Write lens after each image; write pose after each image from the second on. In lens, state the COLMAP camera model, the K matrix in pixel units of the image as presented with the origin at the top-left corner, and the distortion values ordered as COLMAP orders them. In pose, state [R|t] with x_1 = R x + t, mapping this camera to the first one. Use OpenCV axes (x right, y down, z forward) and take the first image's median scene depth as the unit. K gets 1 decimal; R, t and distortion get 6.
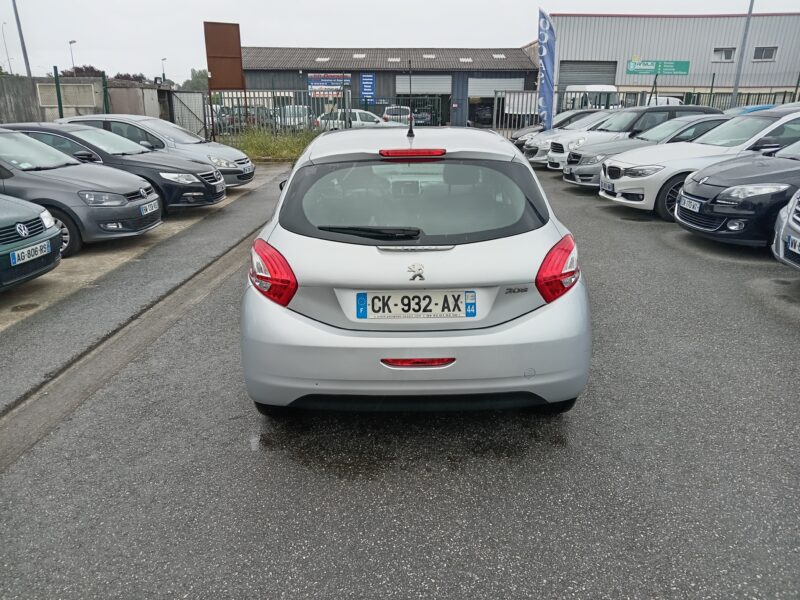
lens RADIAL K [[590.5, 0, 397.0], [0, 590.5, 298.1], [0, 0, 1]] dist [0.036692, -0.080751]
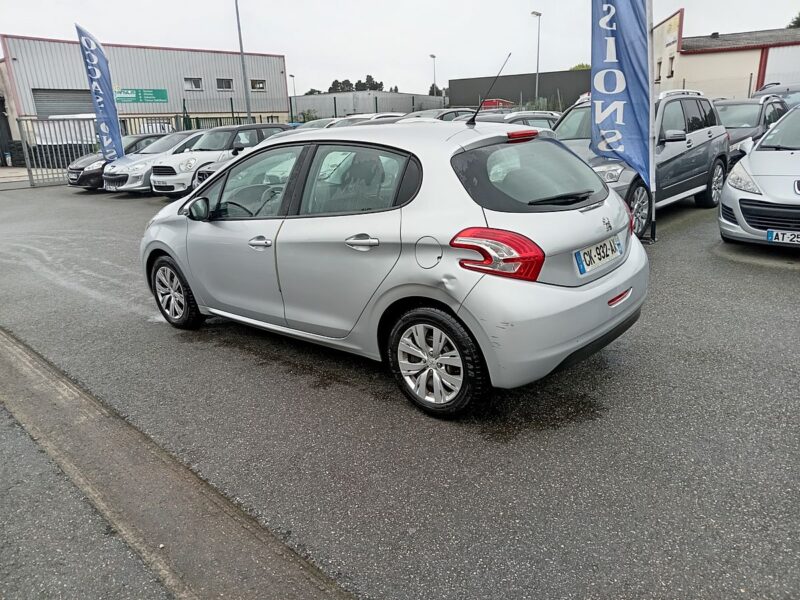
lens RADIAL K [[590.5, 0, 397.0], [0, 590.5, 298.1], [0, 0, 1]] dist [0.036692, -0.080751]
pose [[0.661754, -0.239897, 0.710304, -0.214078], [0.272700, 0.959548, 0.070015, -0.018743], [-0.698367, 0.147367, 0.700405, 0.088089]]
